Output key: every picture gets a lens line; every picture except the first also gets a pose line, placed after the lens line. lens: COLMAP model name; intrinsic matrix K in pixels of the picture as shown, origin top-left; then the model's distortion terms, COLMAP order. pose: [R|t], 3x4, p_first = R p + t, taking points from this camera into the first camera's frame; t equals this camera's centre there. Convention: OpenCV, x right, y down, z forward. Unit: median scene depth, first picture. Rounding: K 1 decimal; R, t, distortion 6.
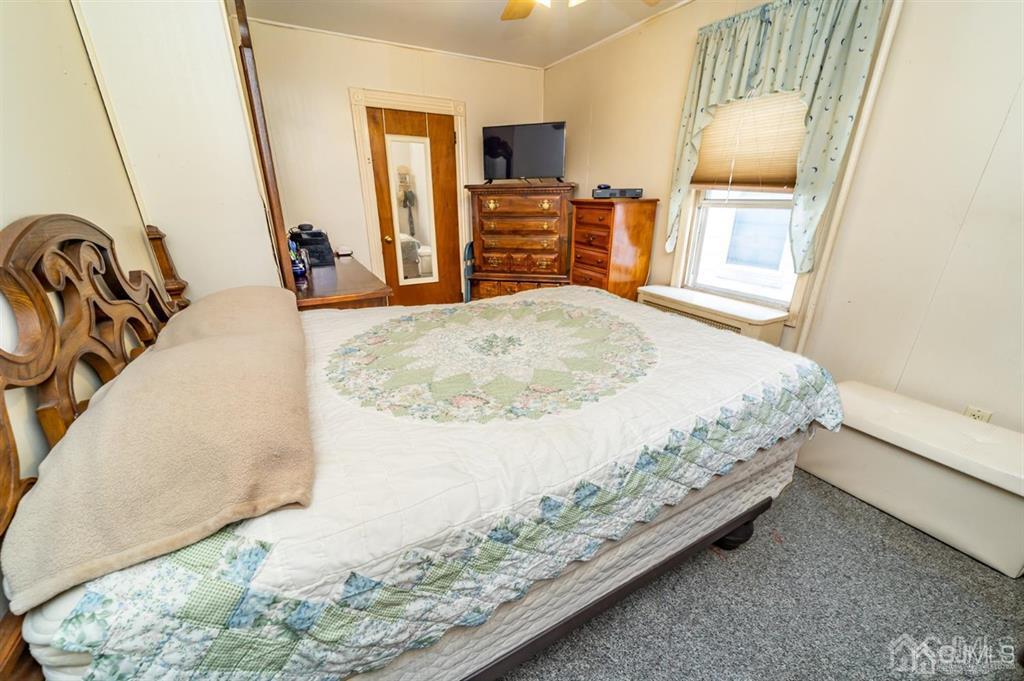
lens RADIAL K [[388.5, 0, 509.2], [0, 388.5, 340.8], [0, 0, 1]] dist [0.002571, 0.001138]
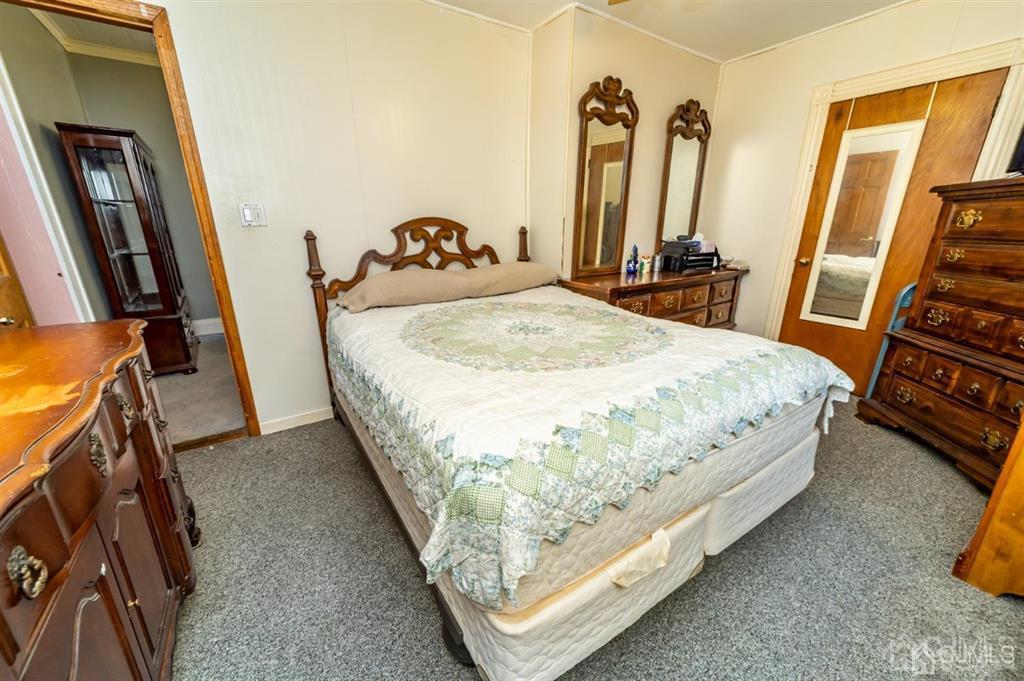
lens RADIAL K [[388.5, 0, 506.5], [0, 388.5, 340.9], [0, 0, 1]] dist [0.002571, 0.001138]
pose [[0.081245, 0.295885, -0.951762, 0.482833], [-0.342682, 0.904996, 0.252094, -0.103970], [0.935932, 0.305670, 0.174921, 0.331858]]
